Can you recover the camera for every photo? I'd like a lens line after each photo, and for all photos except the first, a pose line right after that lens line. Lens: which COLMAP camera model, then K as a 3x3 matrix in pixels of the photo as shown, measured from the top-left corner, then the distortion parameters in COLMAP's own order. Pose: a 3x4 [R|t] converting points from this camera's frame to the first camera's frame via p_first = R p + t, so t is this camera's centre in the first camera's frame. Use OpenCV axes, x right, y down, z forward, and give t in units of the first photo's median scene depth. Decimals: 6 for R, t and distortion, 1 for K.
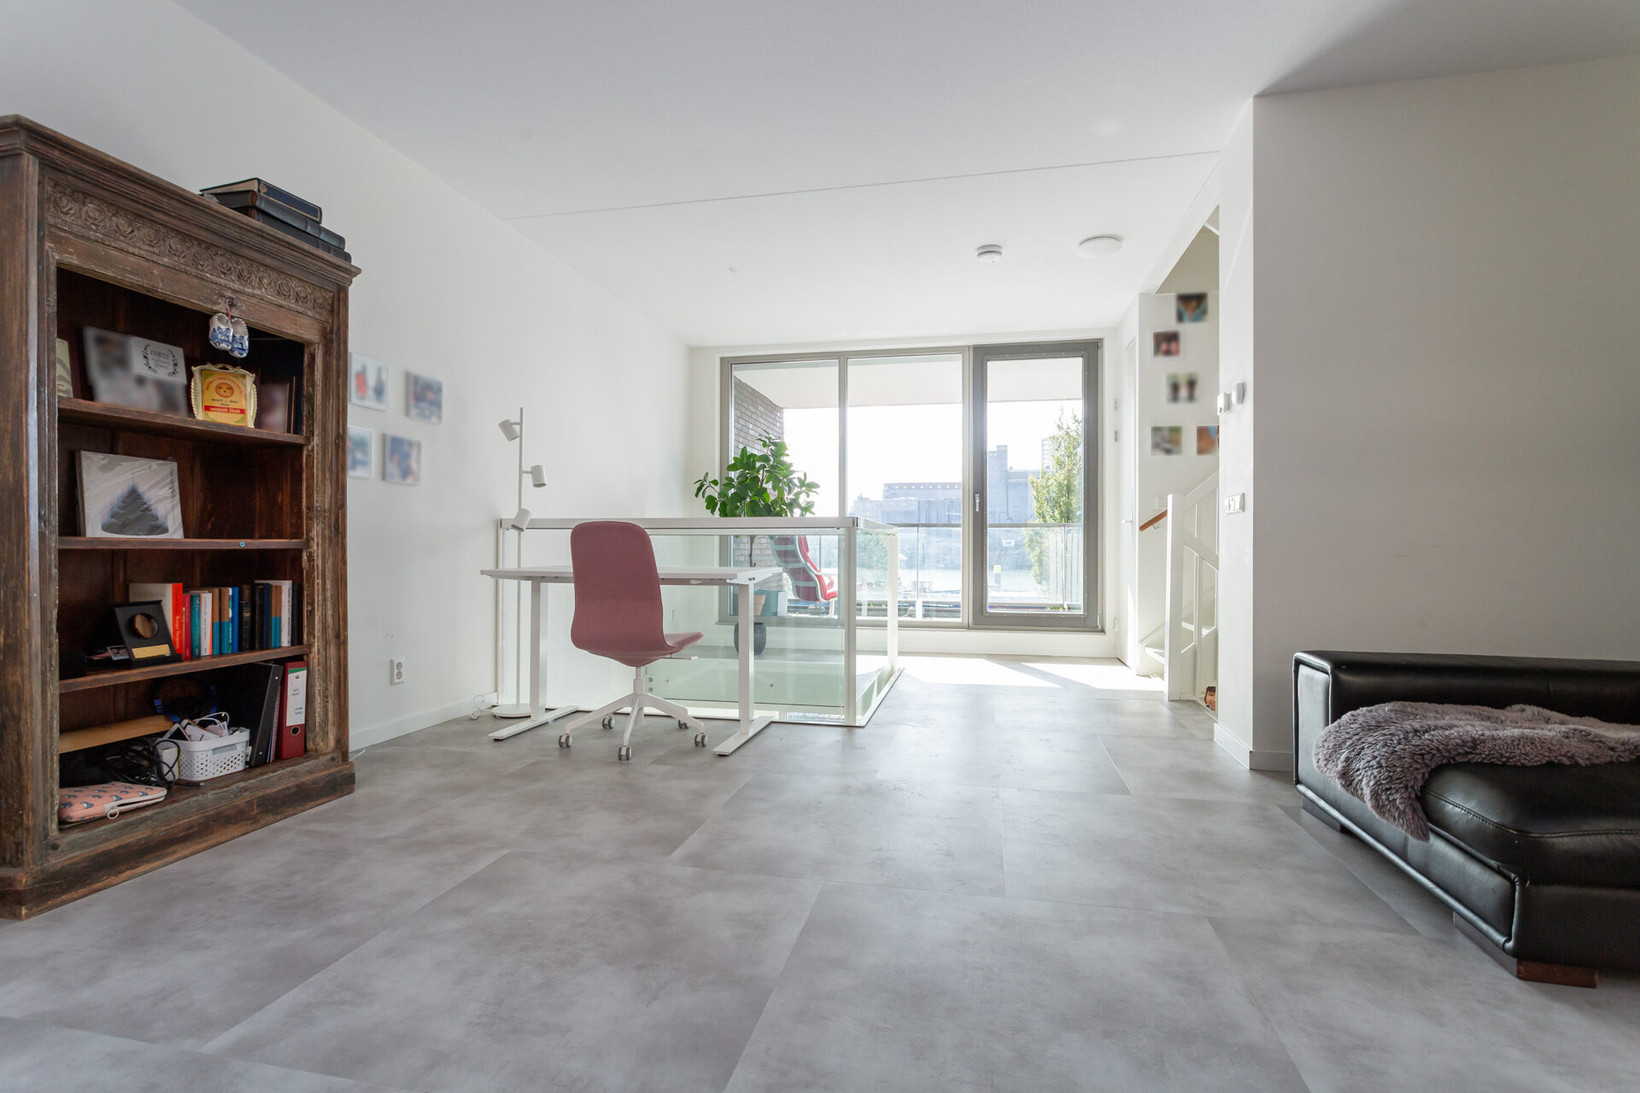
lens RADIAL K [[790.1, 0, 807.4], [0, 790.1, 545.1], [0, 0, 1]] dist [0.005490, 0.000148]
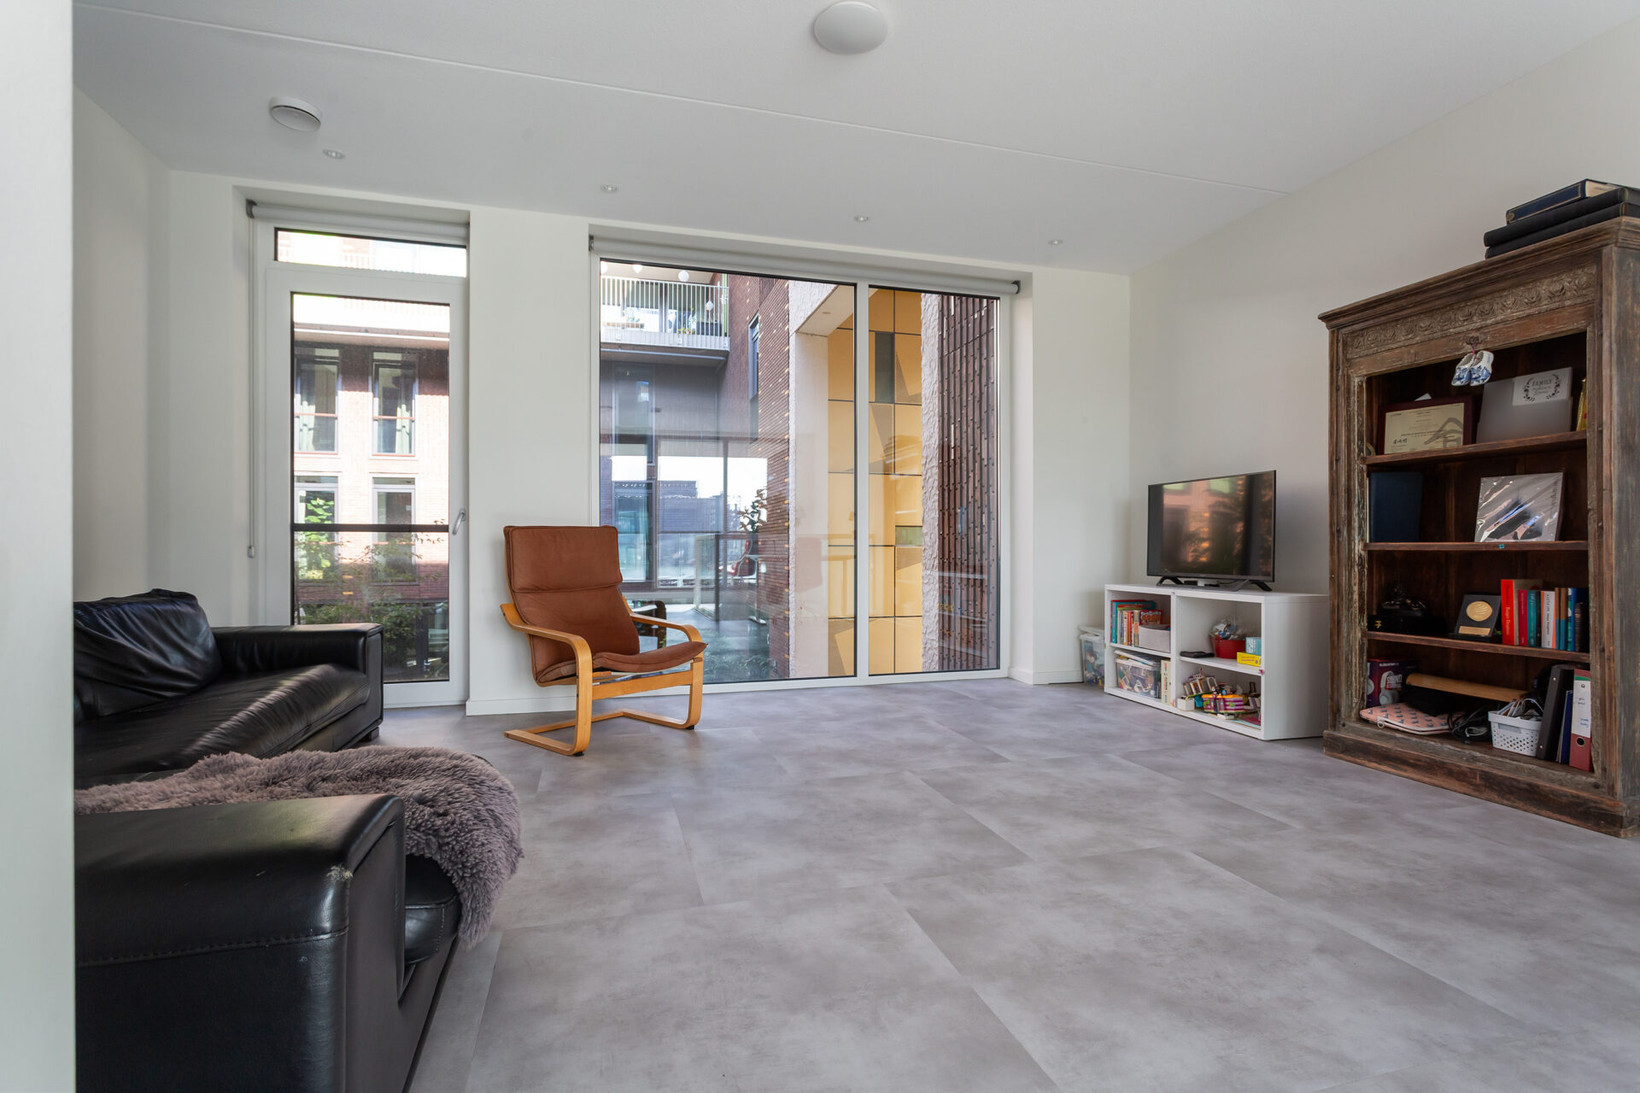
lens RADIAL K [[790.1, 0, 807.2], [0, 790.1, 541.6], [0, 0, 1]] dist [0.005490, 0.000148]
pose [[-0.885725, -0.011230, -0.464075, 0.734010], [-0.003368, 0.999836, -0.017768, 0.017127], [0.464198, -0.014175, -0.885618, 1.674717]]
